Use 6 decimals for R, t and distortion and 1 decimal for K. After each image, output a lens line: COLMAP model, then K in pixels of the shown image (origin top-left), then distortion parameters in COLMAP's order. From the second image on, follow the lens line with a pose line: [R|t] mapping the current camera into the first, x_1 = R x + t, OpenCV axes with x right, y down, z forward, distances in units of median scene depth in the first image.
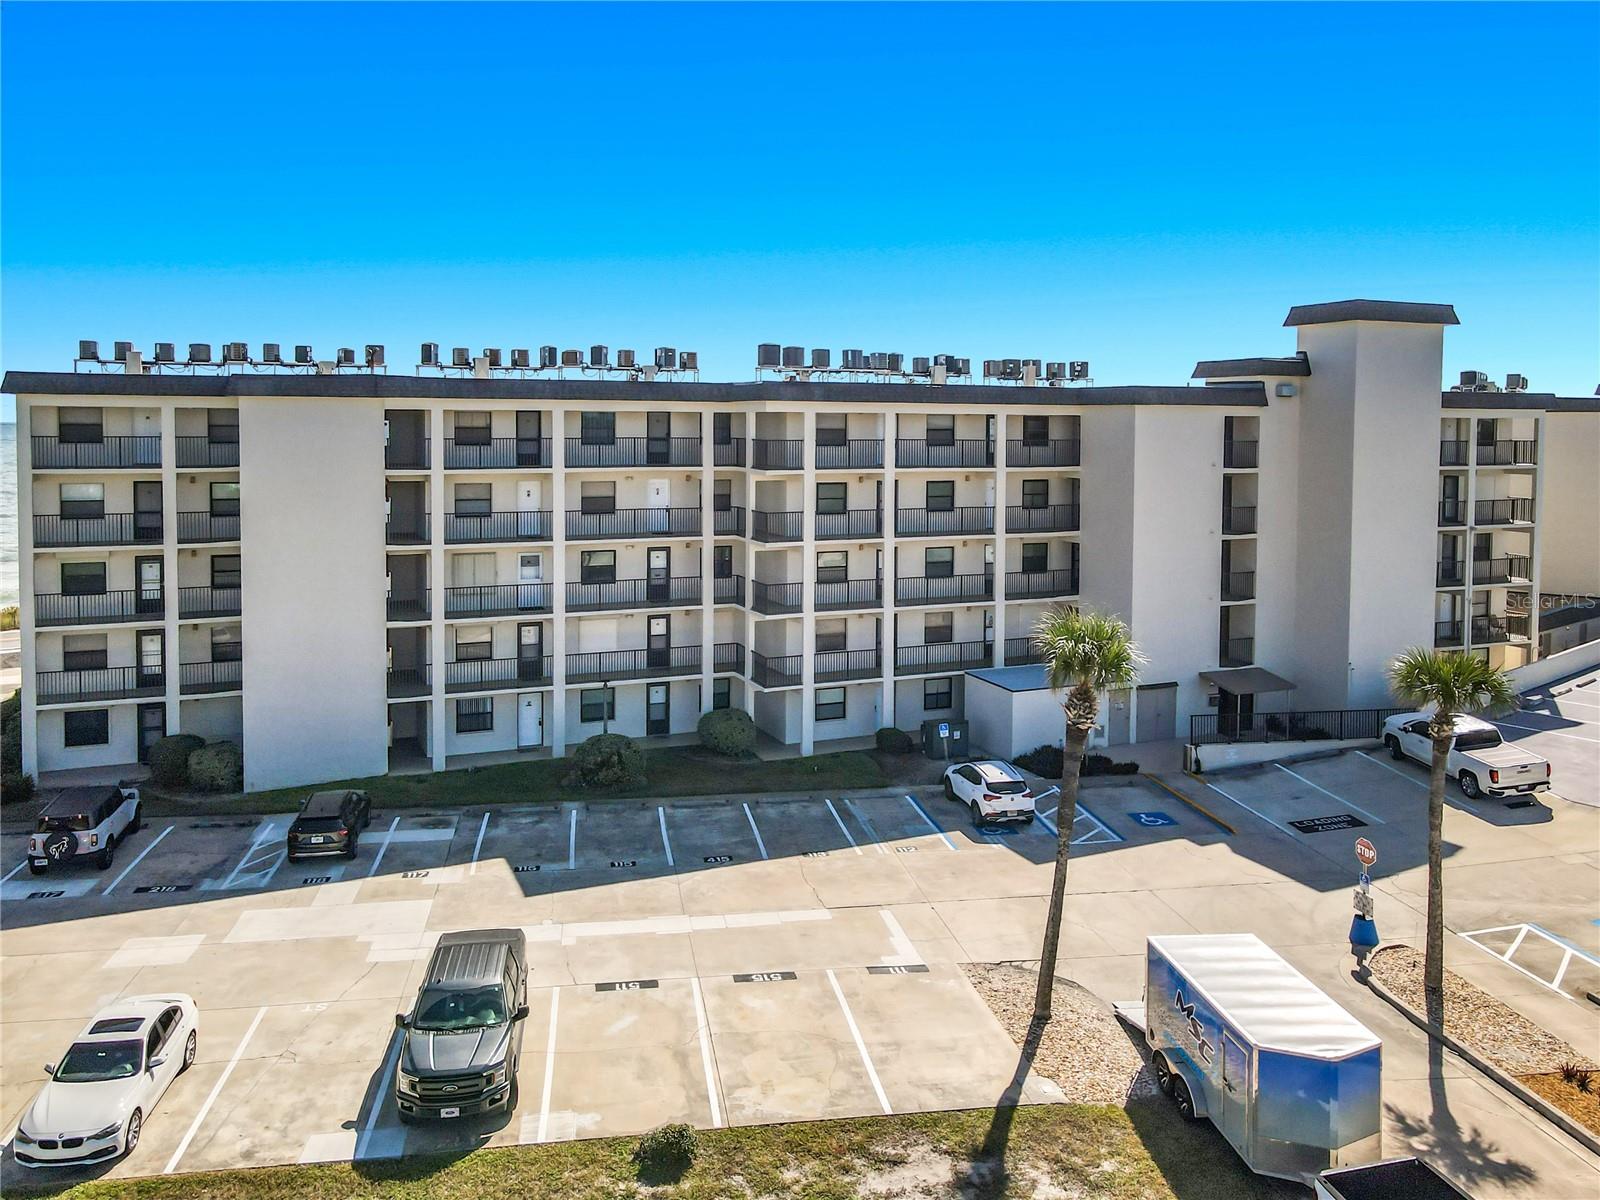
lens RADIAL K [[1206.3, 0, 746.4], [0, 1206.3, 465.9], [0, 0, 1]] dist [0.015538, 0.006811]
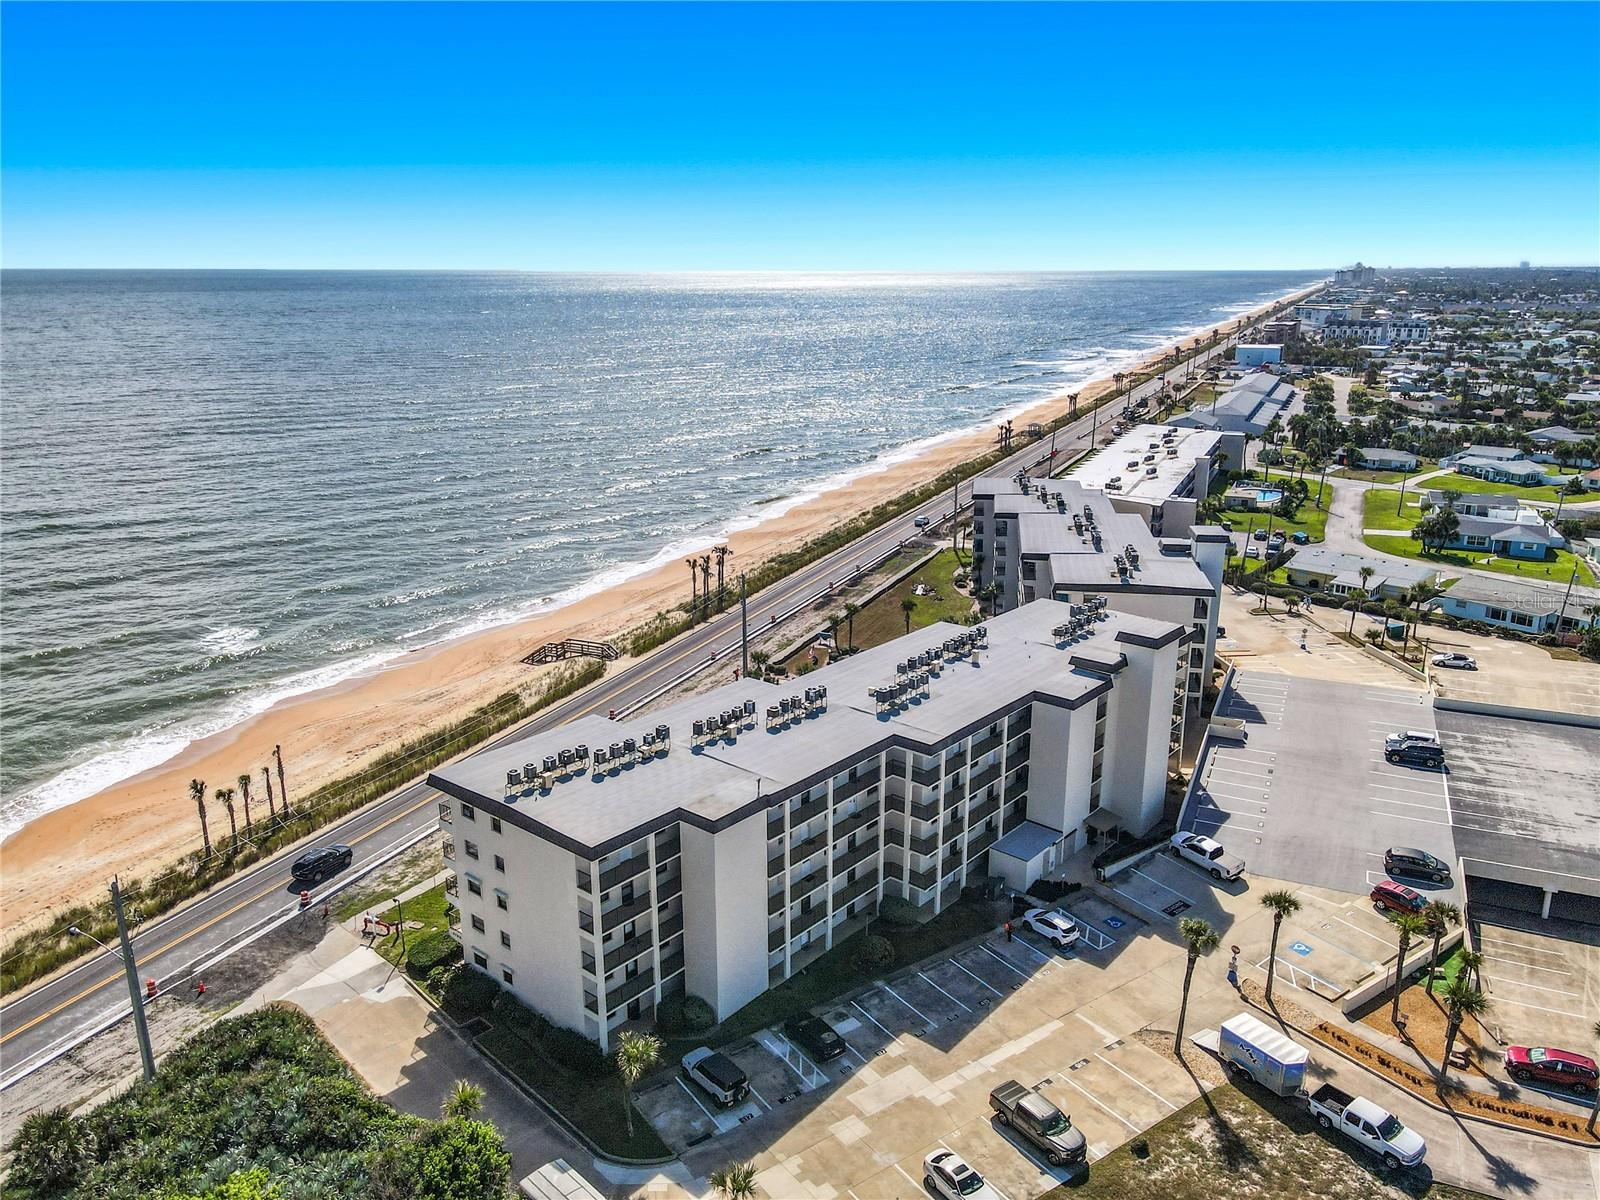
lens RADIAL K [[1162.3, 0, 800.0], [0, 1162.3, 600.0], [0, 0, 1]] dist [0.009229, 0.012537]
pose [[0.889992, -0.134106, 0.435810, -0.901366], [0.027866, 0.969982, 0.241574, -0.713219], [-0.455124, -0.202854, 0.867013, -0.425403]]
